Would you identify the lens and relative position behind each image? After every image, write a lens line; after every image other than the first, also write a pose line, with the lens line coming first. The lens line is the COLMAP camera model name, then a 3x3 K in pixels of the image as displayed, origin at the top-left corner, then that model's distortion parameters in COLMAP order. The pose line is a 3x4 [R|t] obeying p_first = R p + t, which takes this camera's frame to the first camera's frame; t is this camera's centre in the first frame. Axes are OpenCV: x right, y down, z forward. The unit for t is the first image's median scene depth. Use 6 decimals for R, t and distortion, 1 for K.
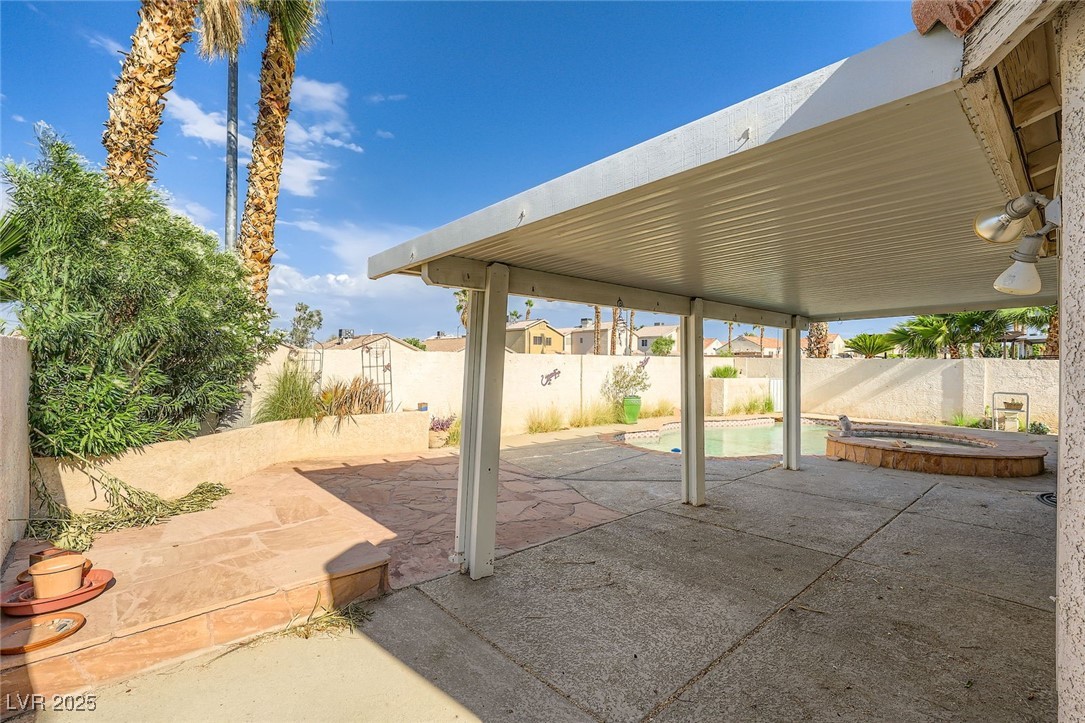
lens RADIAL K [[488.0, 0, 540.1], [0, 488.0, 357.2], [0, 0, 1]] dist [0.000656, 0.000456]
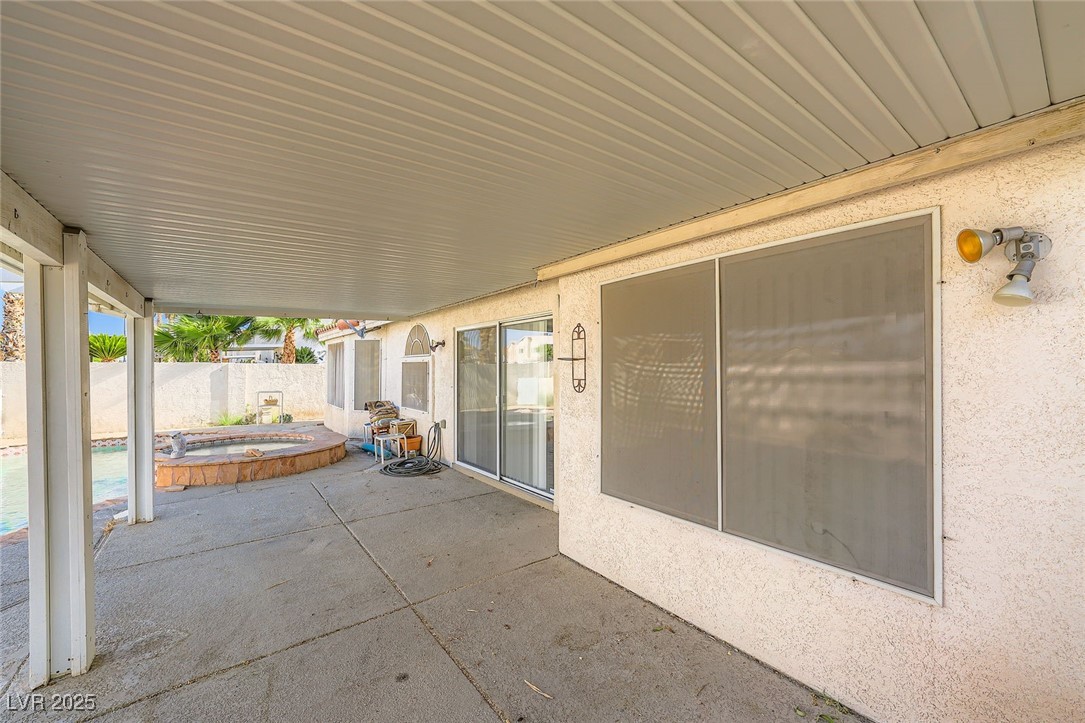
lens RADIAL K [[435.1, 0, 541.2], [0, 435.1, 366.4], [0, 0, 1]] dist [-0.005575, 0.000403]
pose [[0.091717, -0.006245, 0.995766, -0.023521], [-0.003369, 0.999973, 0.006582, 0.003219], [-0.995779, -0.003958, 0.091693, 0.239181]]
